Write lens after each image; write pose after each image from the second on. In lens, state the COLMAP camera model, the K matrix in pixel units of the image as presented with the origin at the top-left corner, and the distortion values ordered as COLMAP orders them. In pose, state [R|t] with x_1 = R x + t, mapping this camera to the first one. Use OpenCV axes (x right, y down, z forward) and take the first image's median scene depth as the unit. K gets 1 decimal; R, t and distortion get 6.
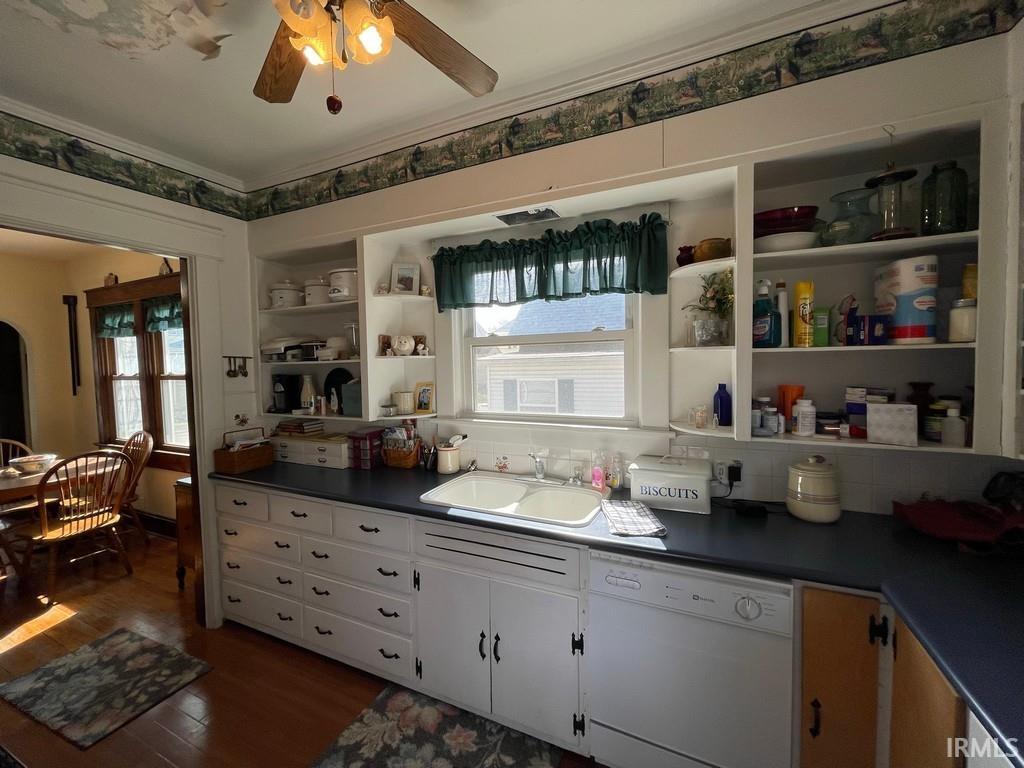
lens RADIAL K [[410.0, 0, 510.6], [0, 410.0, 382.8], [0, 0, 1]] dist [-0.003534, 0.000541]
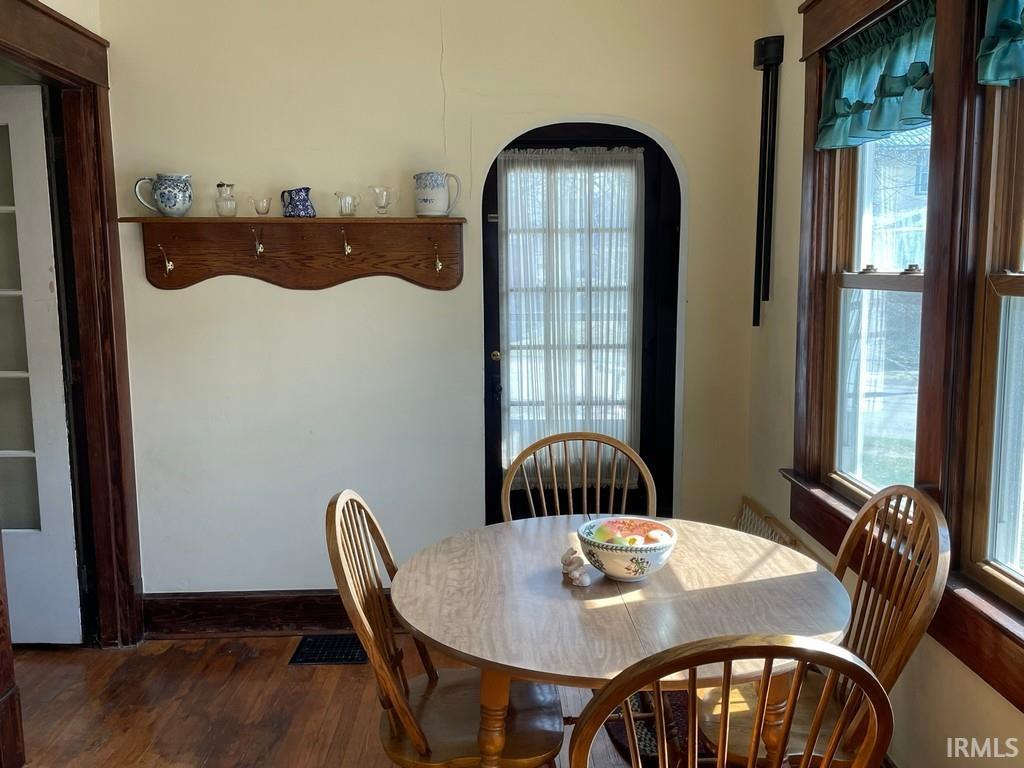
lens RADIAL K [[860.7, 0, 513.7], [0, 860.7, 383.4], [0, 0, 1]] dist [0.088262, -0.127211]
pose [[0.435810, 0.132010, -0.890305, -0.614218], [-0.047986, 0.991186, 0.123479, -0.005206], [0.898759, -0.011091, 0.438303, 0.616994]]
